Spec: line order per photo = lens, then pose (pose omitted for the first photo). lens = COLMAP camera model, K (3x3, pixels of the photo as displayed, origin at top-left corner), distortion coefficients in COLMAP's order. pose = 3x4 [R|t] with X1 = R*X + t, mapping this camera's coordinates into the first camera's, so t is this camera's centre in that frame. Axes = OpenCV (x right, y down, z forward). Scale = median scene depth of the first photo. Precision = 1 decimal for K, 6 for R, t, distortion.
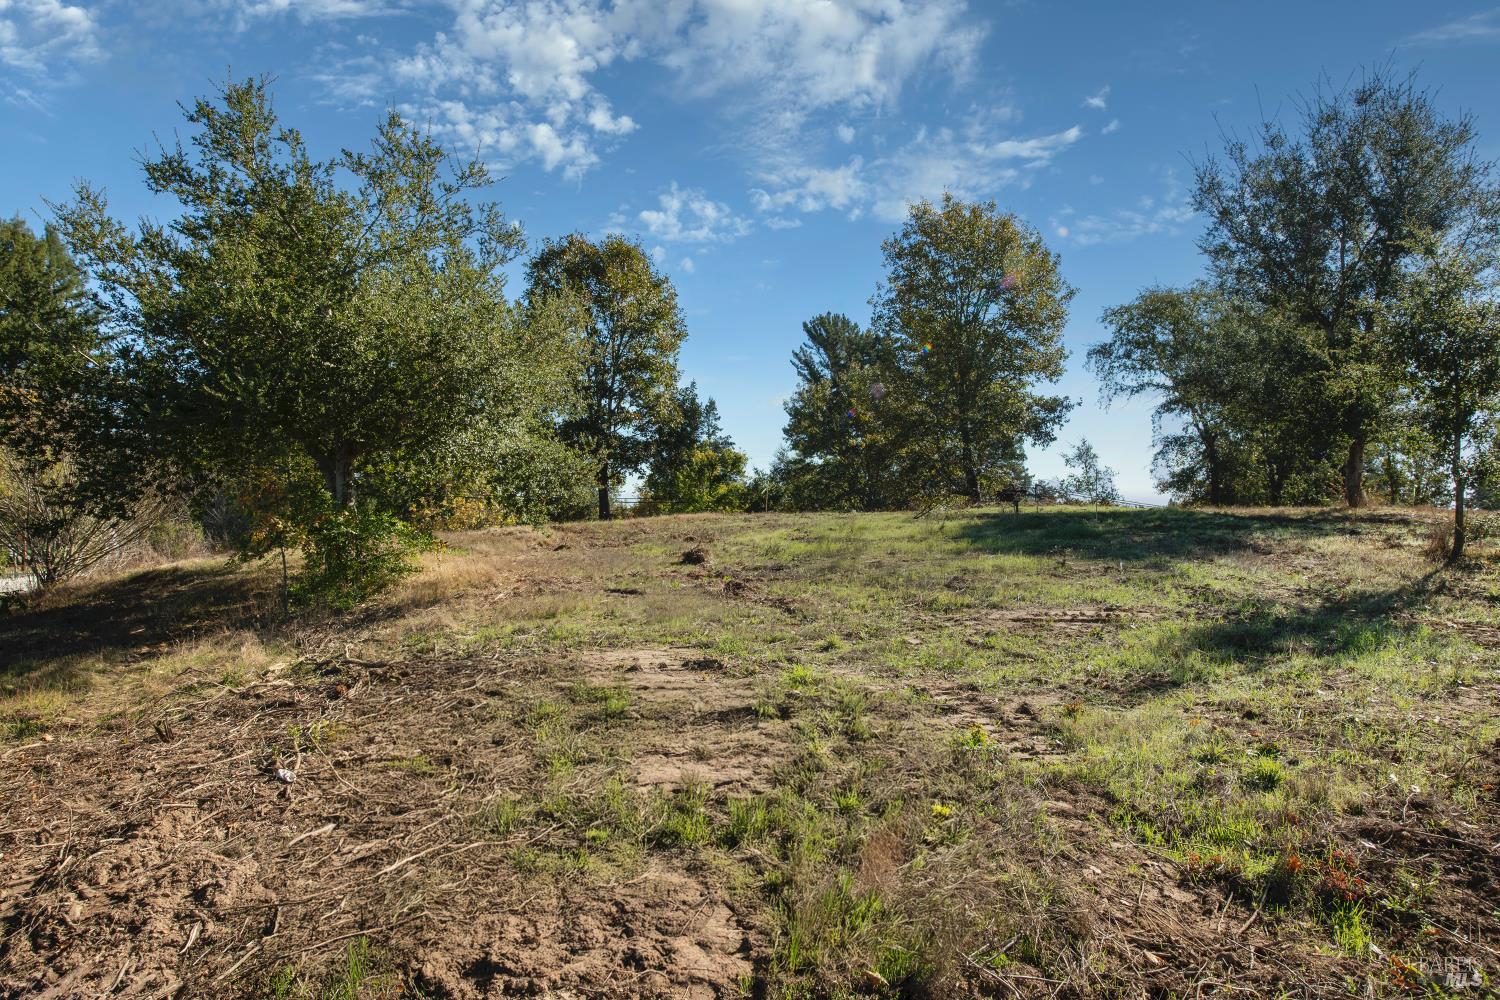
lens RADIAL K [[1012.1, 0, 751.1], [0, 1012.1, 499.4], [0, 0, 1]] dist [0.007463, 0.001326]
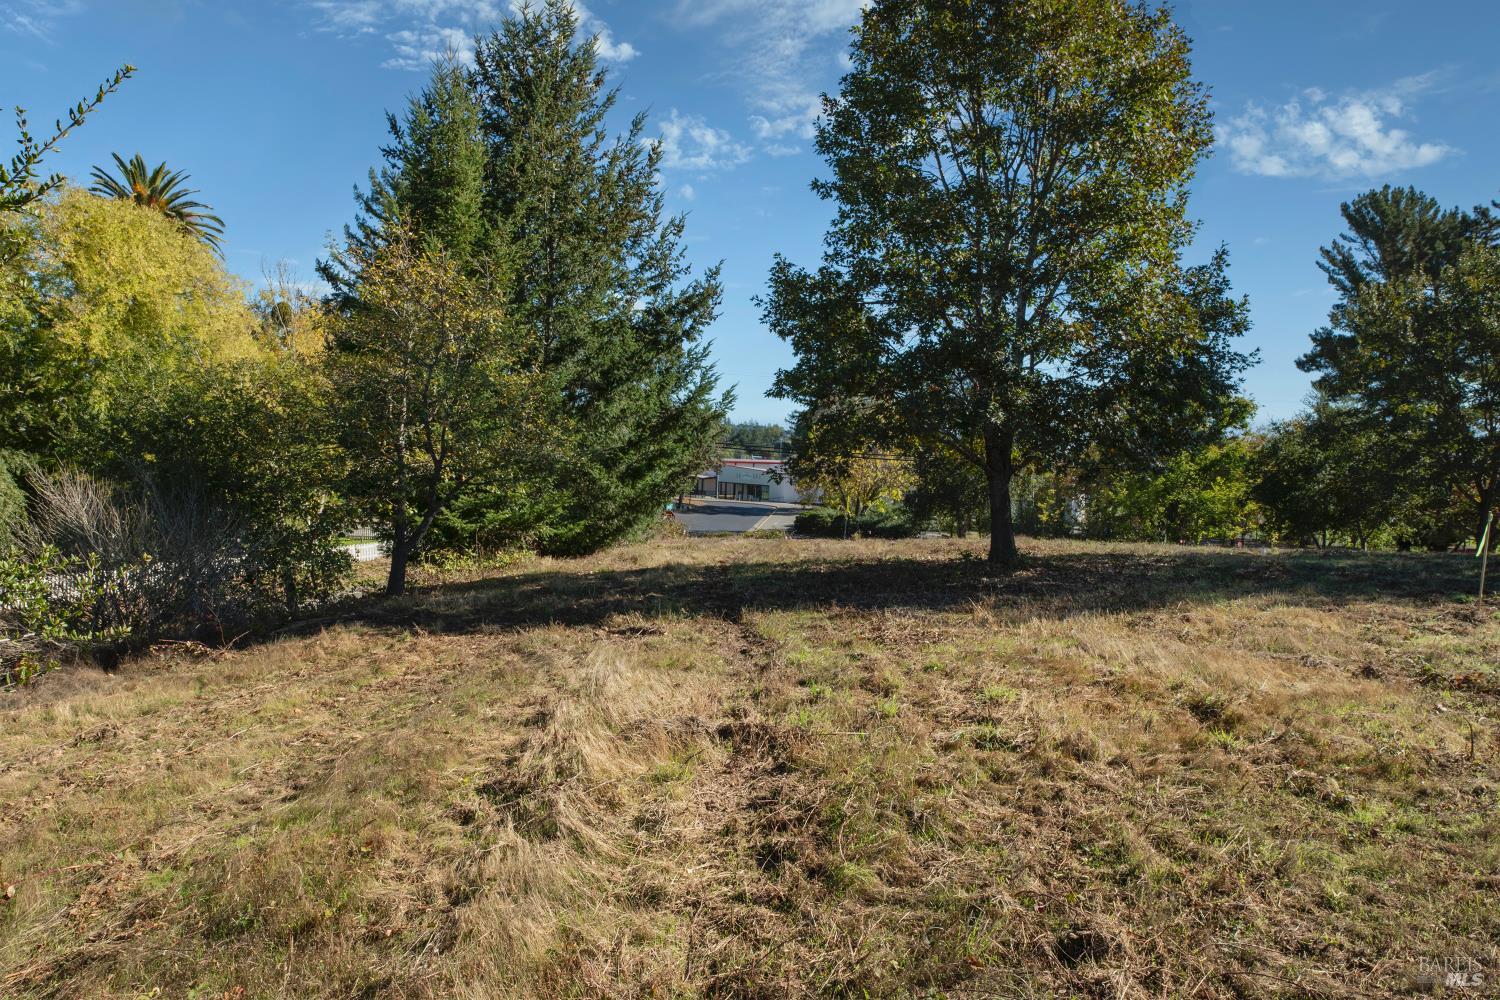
lens RADIAL K [[1012.1, 0, 751.0], [0, 1012.1, 501.2], [0, 0, 1]] dist [0.007463, 0.001326]
pose [[0.910376, 0.036500, -0.412169, -0.056977], [-0.011095, 0.997897, 0.063864, -0.034084], [0.413633, -0.053567, 0.908867, 0.512917]]
